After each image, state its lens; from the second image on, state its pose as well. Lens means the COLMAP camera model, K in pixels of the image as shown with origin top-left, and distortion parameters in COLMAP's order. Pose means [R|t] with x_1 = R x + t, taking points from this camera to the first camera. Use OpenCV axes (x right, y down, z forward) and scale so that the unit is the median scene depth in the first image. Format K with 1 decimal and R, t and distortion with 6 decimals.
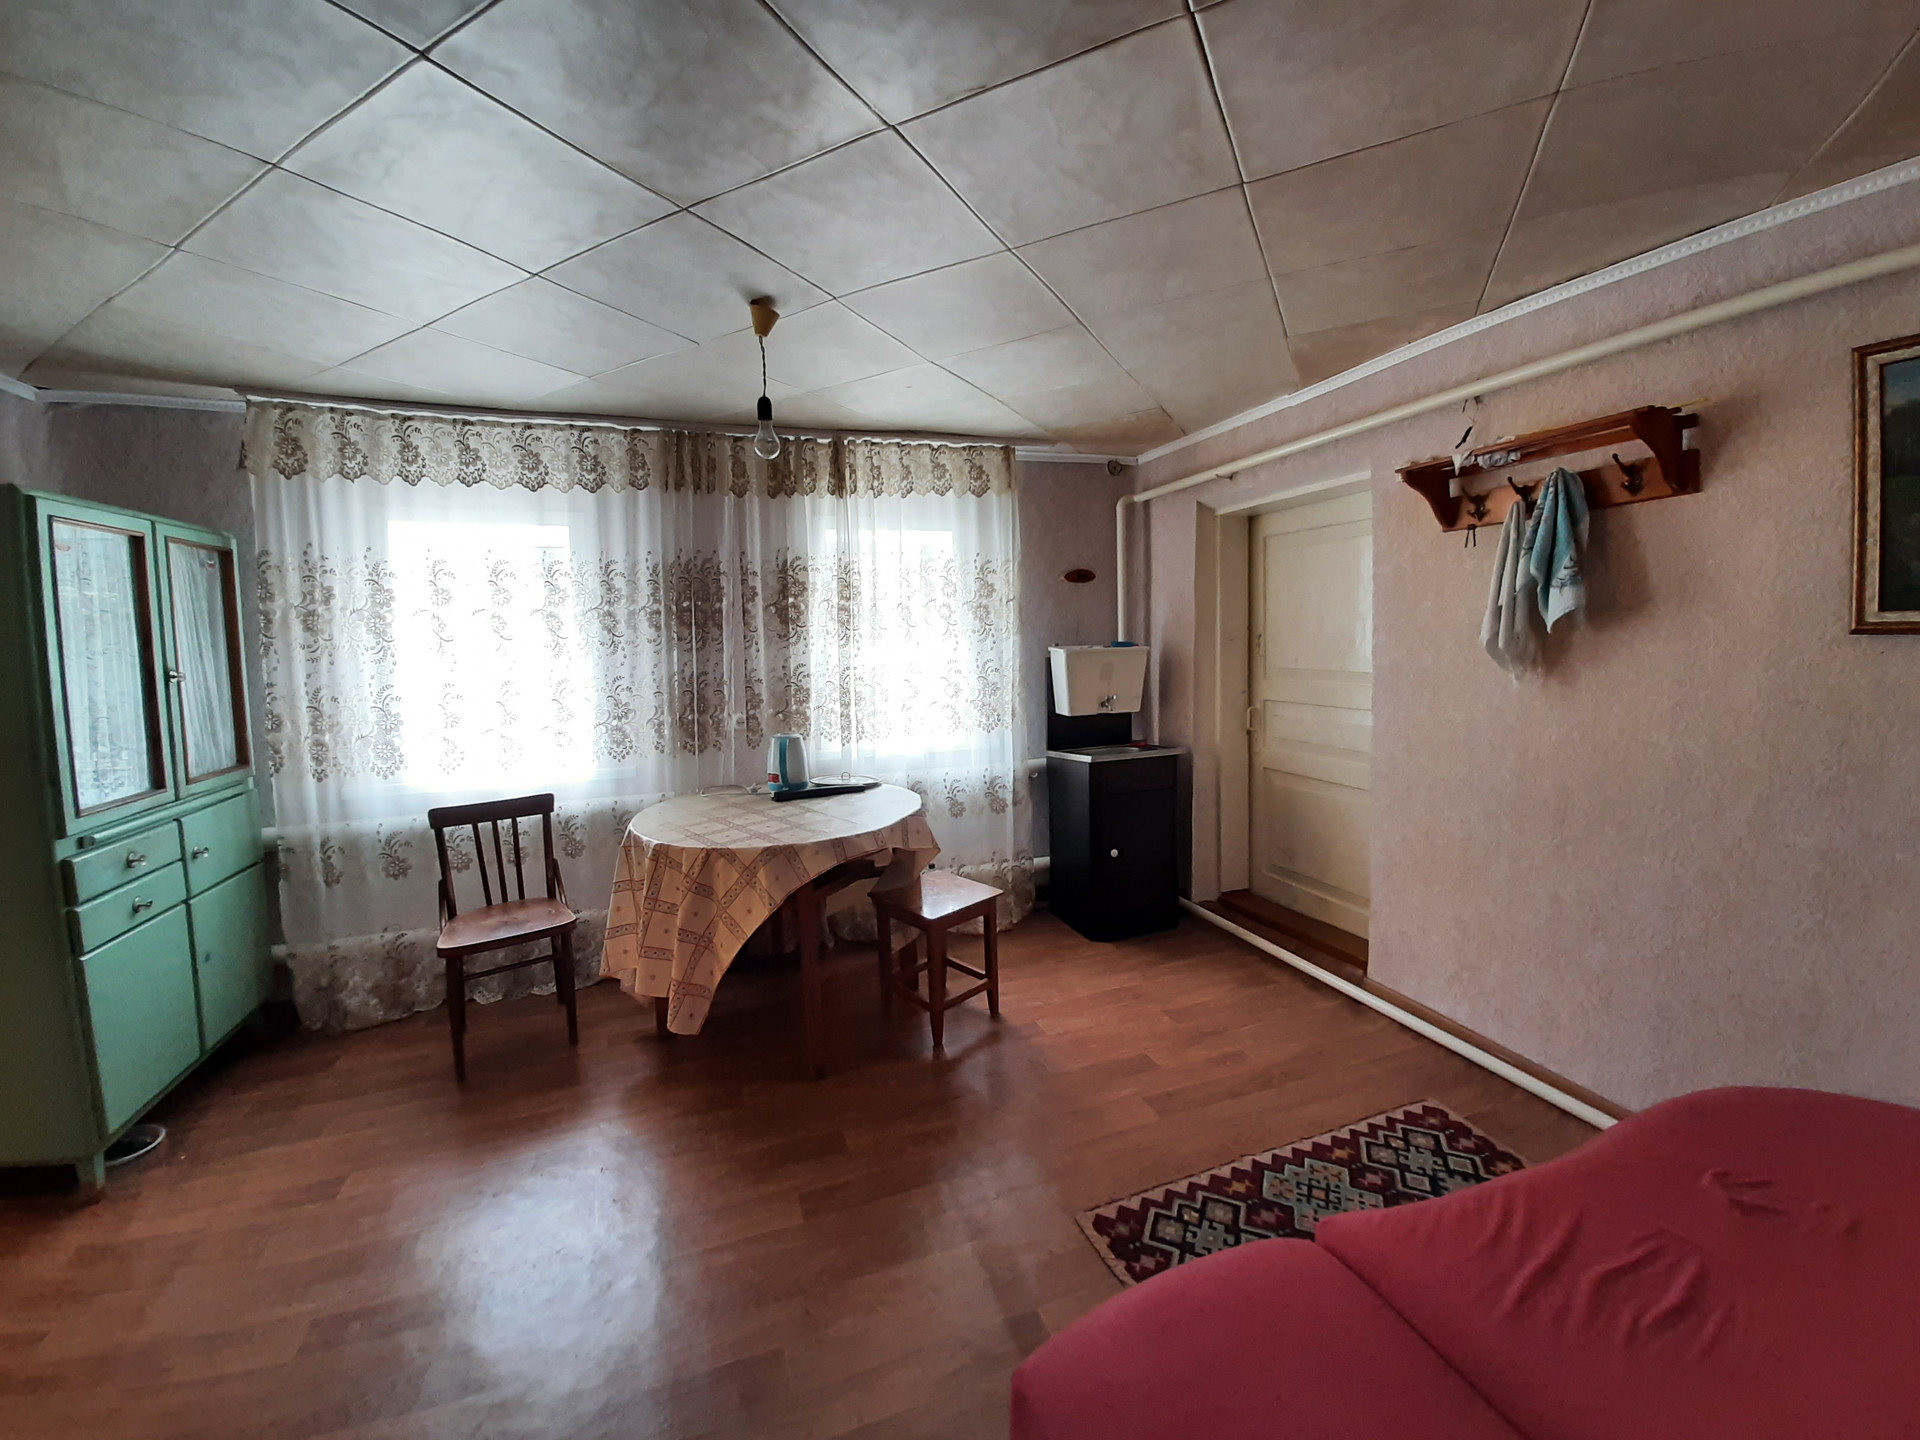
lens RADIAL K [[758.0, 0, 941.1], [0, 758.0, 716.7], [0, 0, 1]] dist [-0.002864, -0.000207]
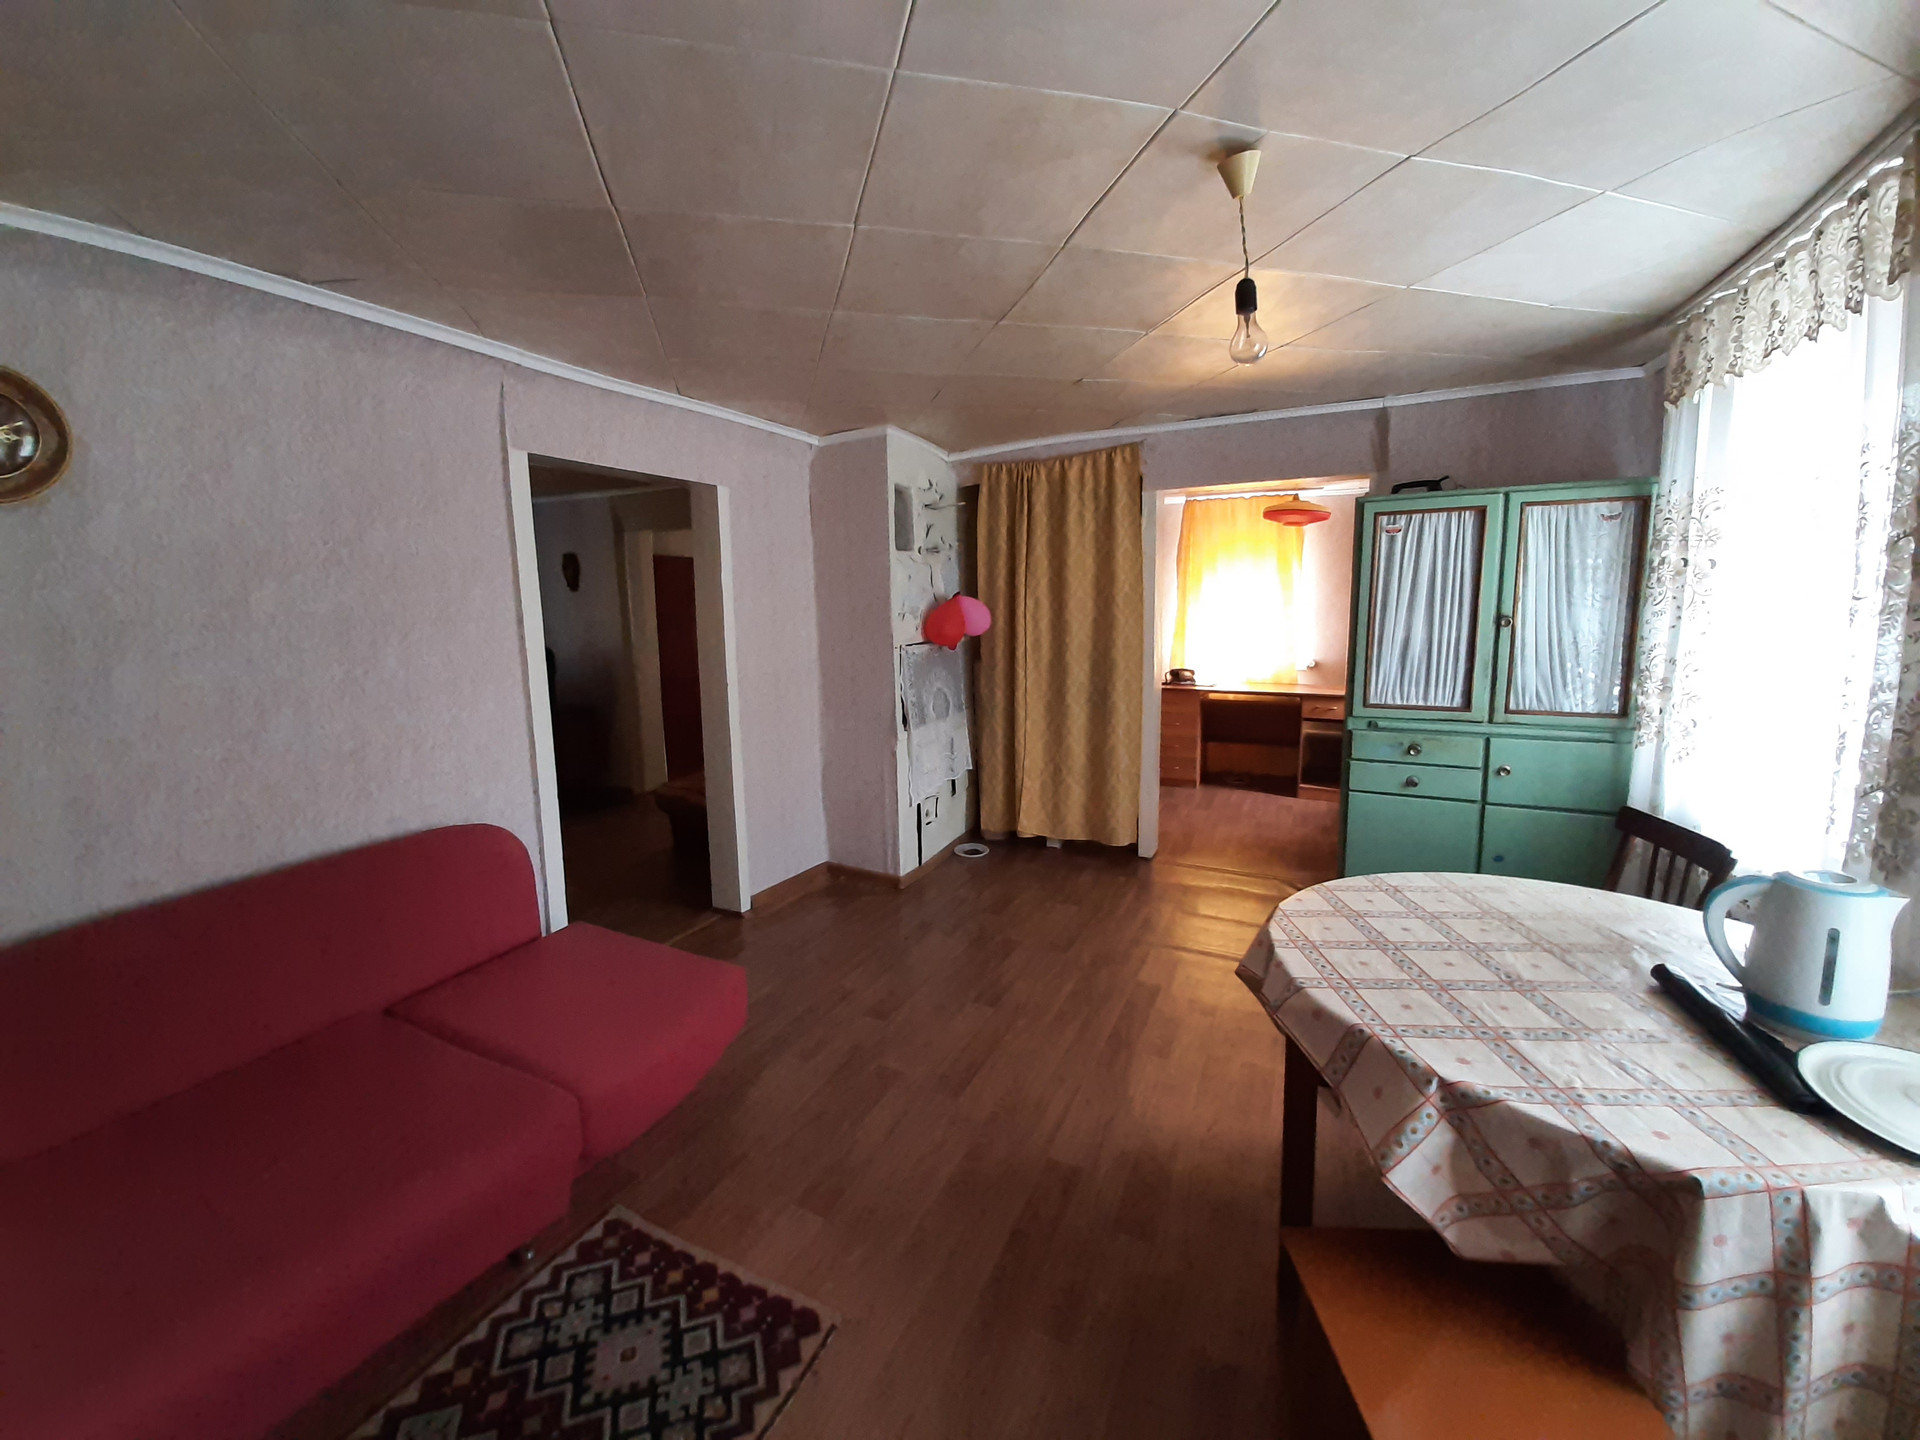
lens RADIAL K [[758.0, 0, 940.5], [0, 758.0, 712.7], [0, 0, 1]] dist [-0.002864, -0.000207]
pose [[-0.734744, 0.142289, -0.663254, 0.473126], [-0.034859, 0.968542, 0.246398, -0.181939], [0.677449, 0.204160, -0.706670, 1.291489]]
